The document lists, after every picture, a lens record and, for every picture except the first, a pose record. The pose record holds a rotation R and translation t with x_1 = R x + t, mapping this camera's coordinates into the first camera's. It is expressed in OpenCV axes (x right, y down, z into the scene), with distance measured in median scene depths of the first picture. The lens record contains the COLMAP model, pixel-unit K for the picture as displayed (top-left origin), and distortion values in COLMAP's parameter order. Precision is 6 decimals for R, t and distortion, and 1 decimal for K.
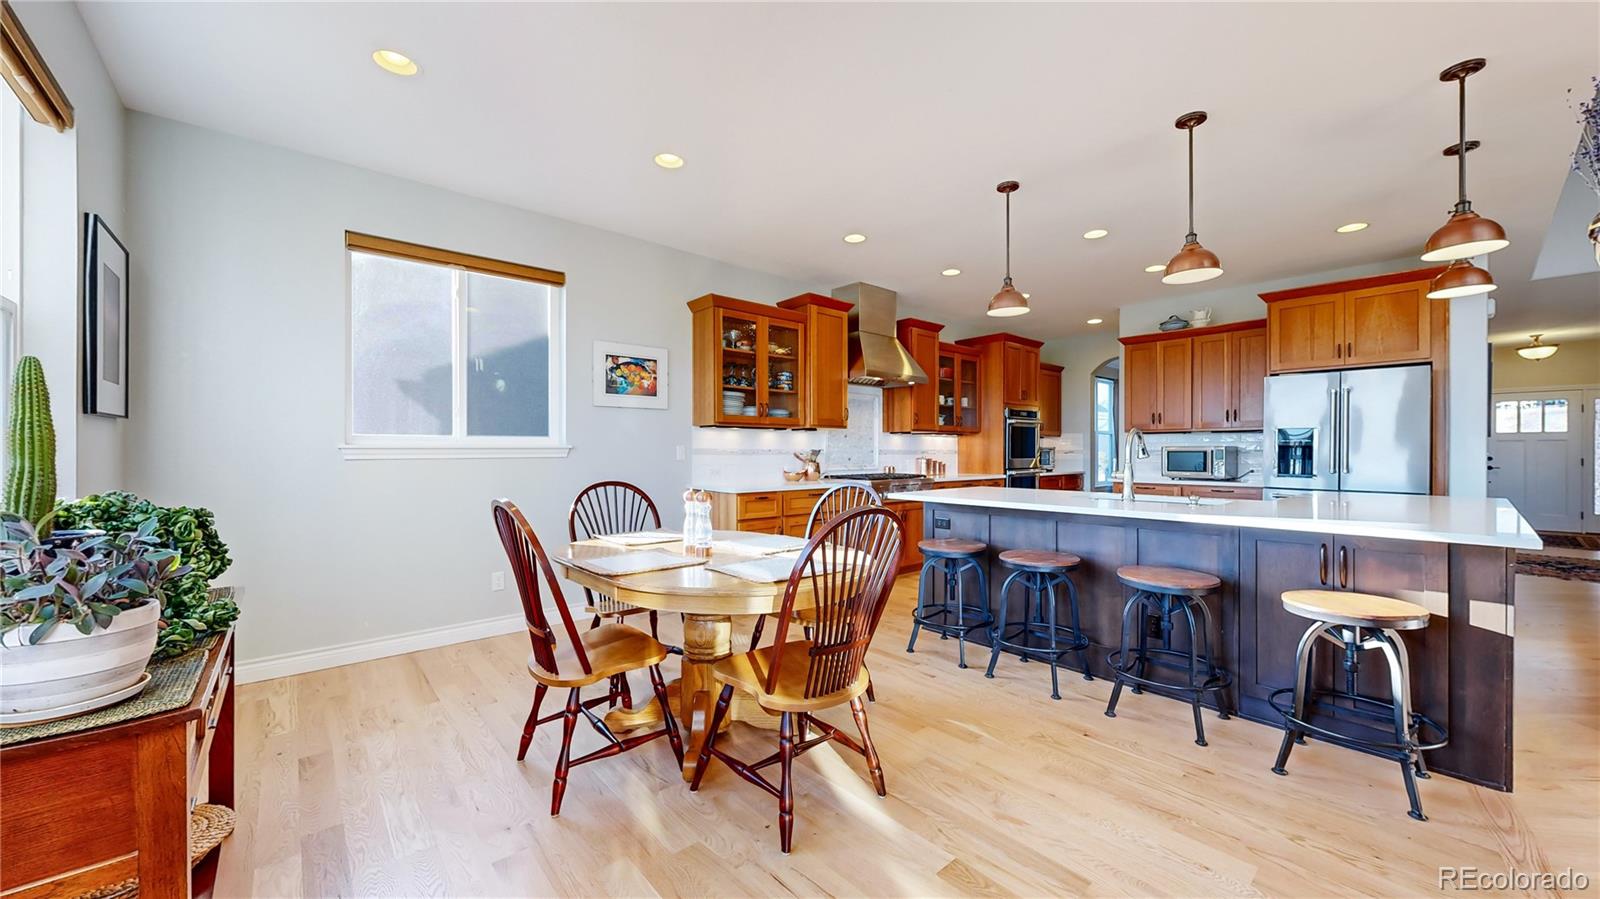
lens RADIAL K [[585.6, 0, 800.0], [0, 585.6, 449.5], [0, 0, 1]] dist [-0.000524, 0.000032]
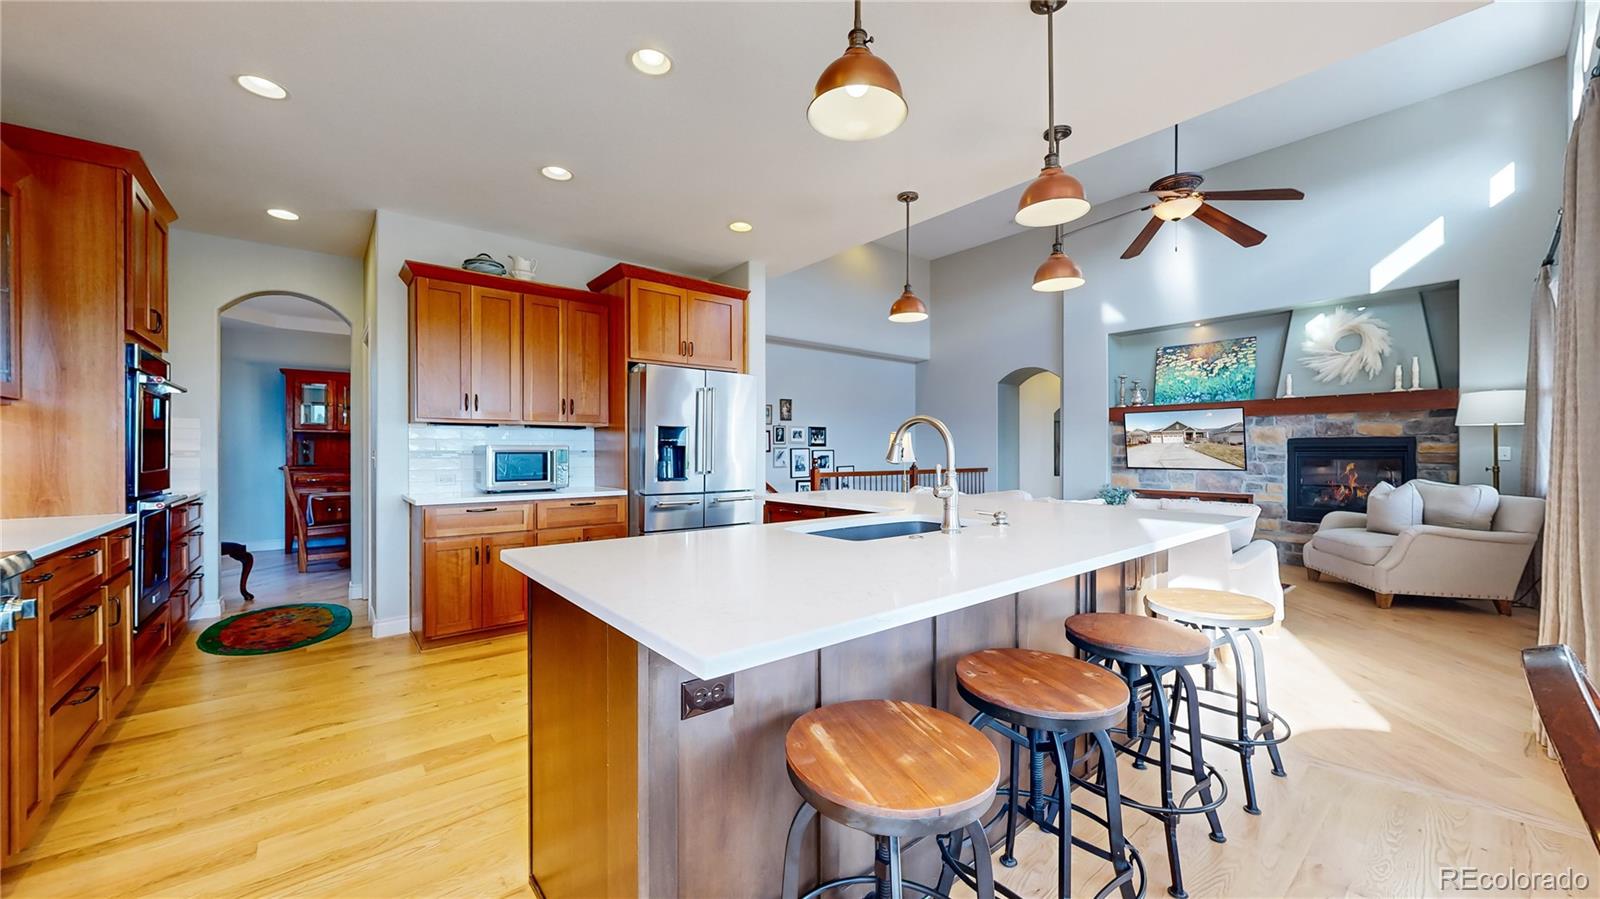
lens RADIAL K [[585.6, 0, 800.0], [0, 585.6, 449.5], [0, 0, 1]] dist [-0.000524, 0.000032]
pose [[0.021638, -0.005451, 0.999751, -0.038933], [-0.008262, 0.999950, 0.005631, -0.006891], [-0.999732, -0.008382, 0.021592, 0.656435]]
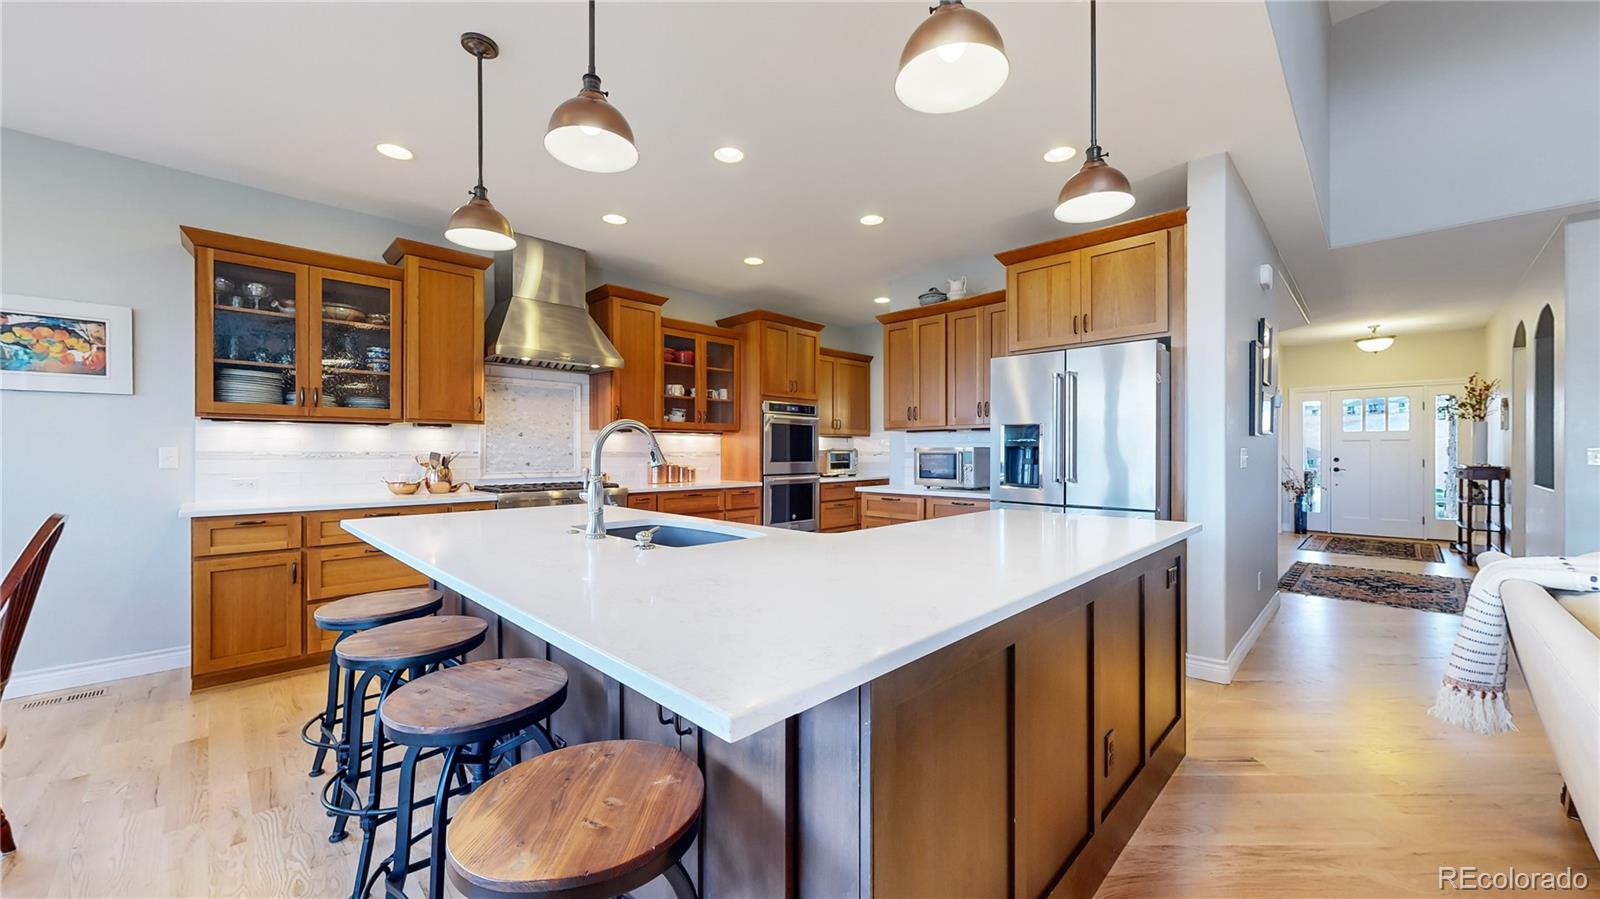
lens RADIAL K [[585.6, 0, 800.0], [0, 585.6, 449.5], [0, 0, 1]] dist [-0.000524, 0.000032]
pose [[0.997368, -0.000950, 0.072505, 0.416628], [0.000990, 0.999999, -0.000527, -0.002468], [-0.072505, 0.000598, 0.997368, 0.209802]]
